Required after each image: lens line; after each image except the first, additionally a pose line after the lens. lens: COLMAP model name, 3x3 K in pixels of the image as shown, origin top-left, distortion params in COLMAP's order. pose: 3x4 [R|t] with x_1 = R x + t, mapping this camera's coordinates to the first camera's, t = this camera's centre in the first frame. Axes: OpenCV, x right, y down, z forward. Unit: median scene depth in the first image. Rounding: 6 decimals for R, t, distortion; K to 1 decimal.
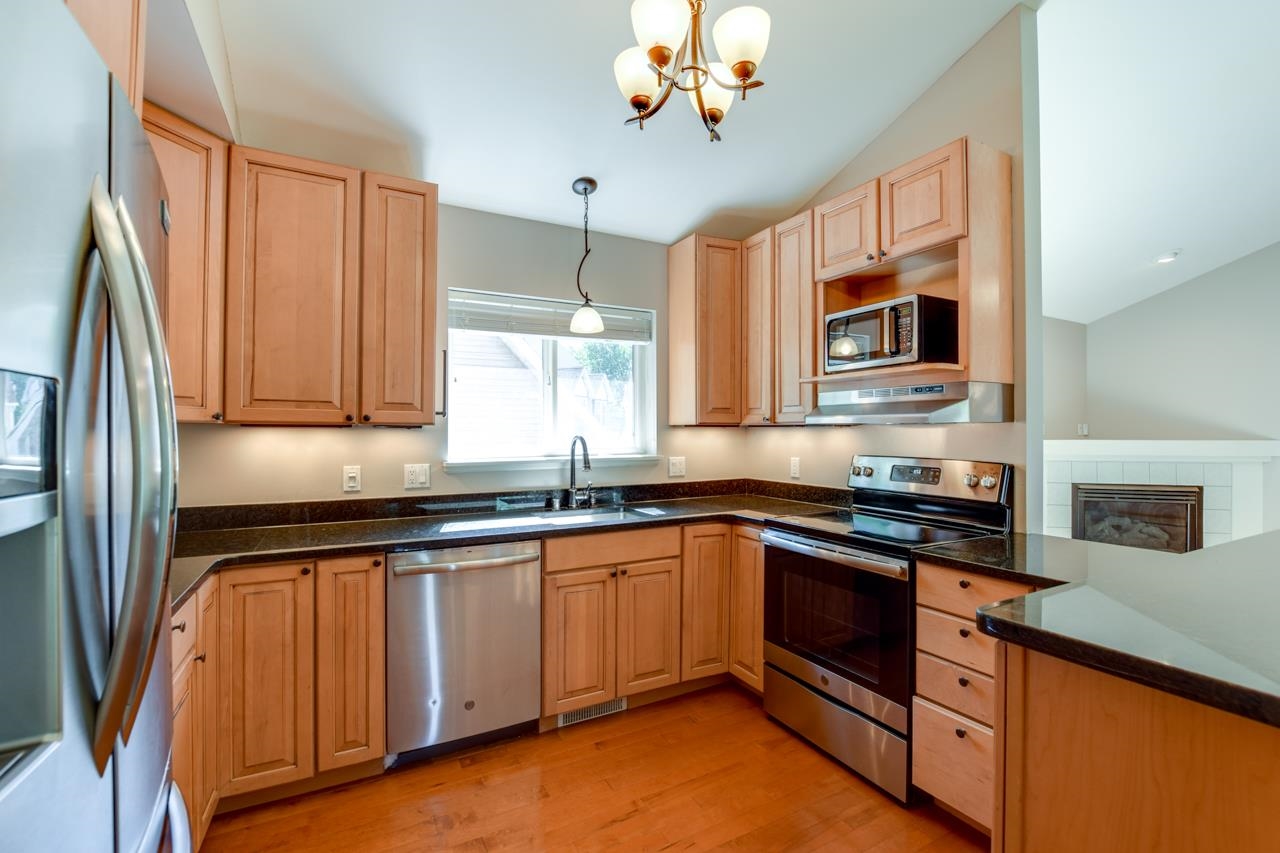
lens RADIAL K [[563.1, 0, 640.0], [0, 563.1, 426.5], [0, 0, 1]] dist [-0.004223, -0.000227]
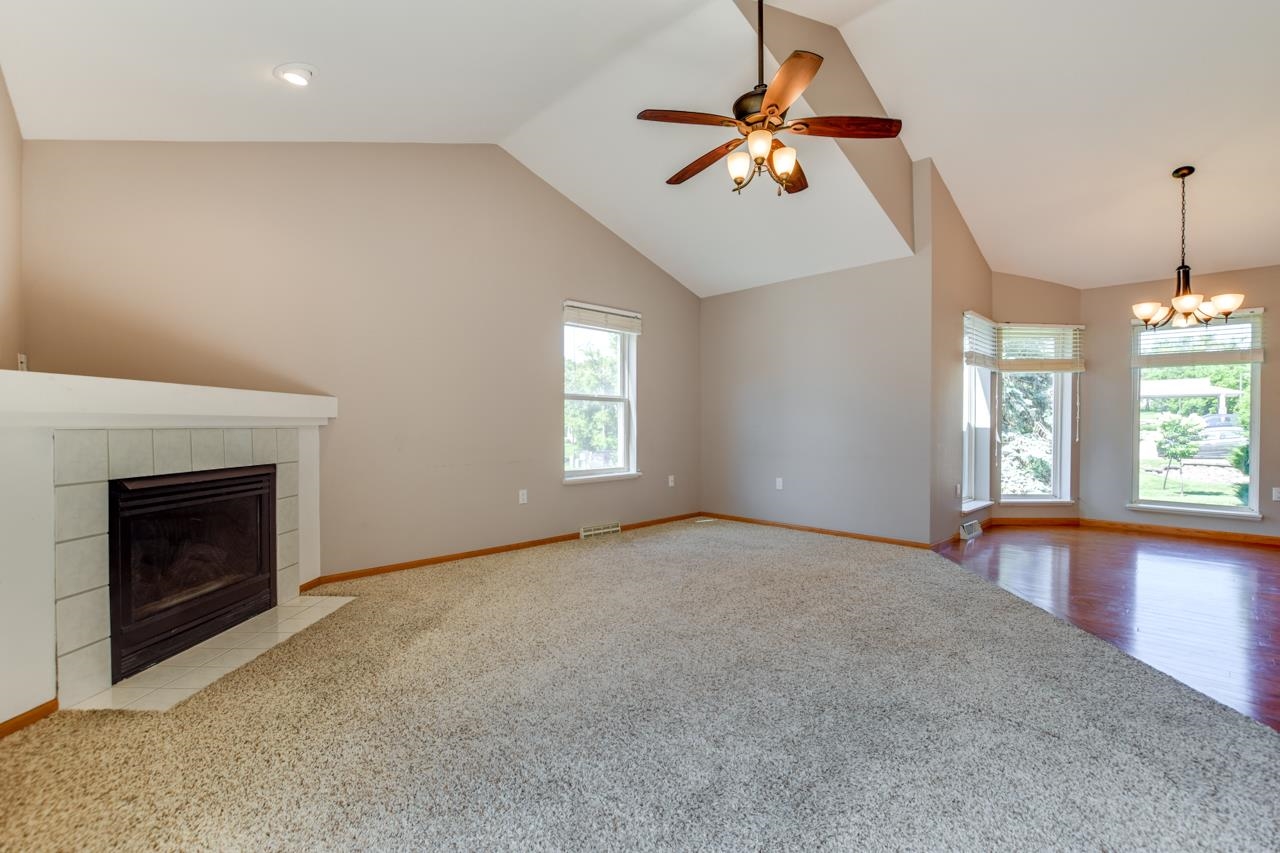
lens RADIAL K [[563.1, 0, 640.0], [0, 563.1, 426.5], [0, 0, 1]] dist [-0.004223, -0.000227]
pose [[-0.254973, -0.011779, 0.966876, 0.462307], [-0.021334, 0.999751, 0.006554, 0.088128], [-0.966713, -0.018957, -0.255161, 1.331085]]
